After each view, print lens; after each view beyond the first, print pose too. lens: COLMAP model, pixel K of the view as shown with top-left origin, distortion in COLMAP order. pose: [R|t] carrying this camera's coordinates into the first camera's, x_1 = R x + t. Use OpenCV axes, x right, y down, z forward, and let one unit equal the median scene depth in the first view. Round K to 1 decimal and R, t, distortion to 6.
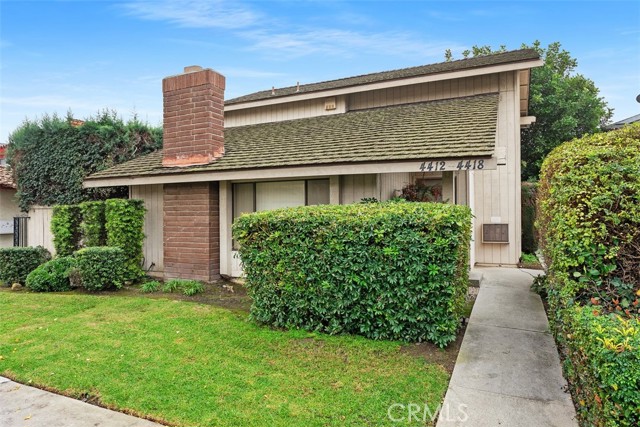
lens RADIAL K [[368.3, 0, 320.0], [0, 368.3, 213.5], [0, 0, 1]] dist [-0.004528, -0.000506]
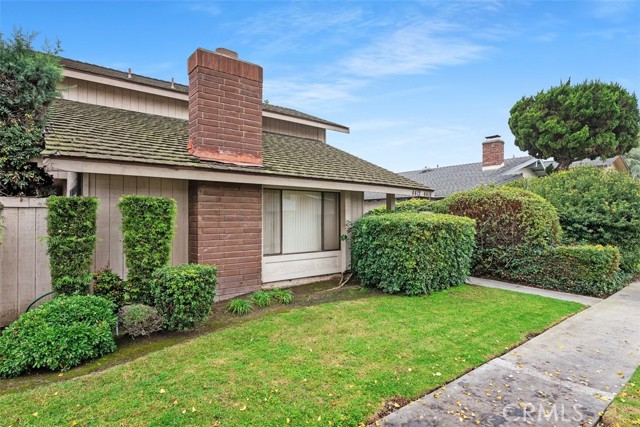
lens RADIAL K [[327.0, 0, 320.0], [0, 327.0, 213.5], [0, 0, 1]] dist [-0.003169, -0.000570]
pose [[0.500543, 0.019385, 0.865495, -0.927831], [-0.000902, 0.999760, -0.021870, 0.005101], [-0.865711, 0.010167, 0.500440, 0.435092]]
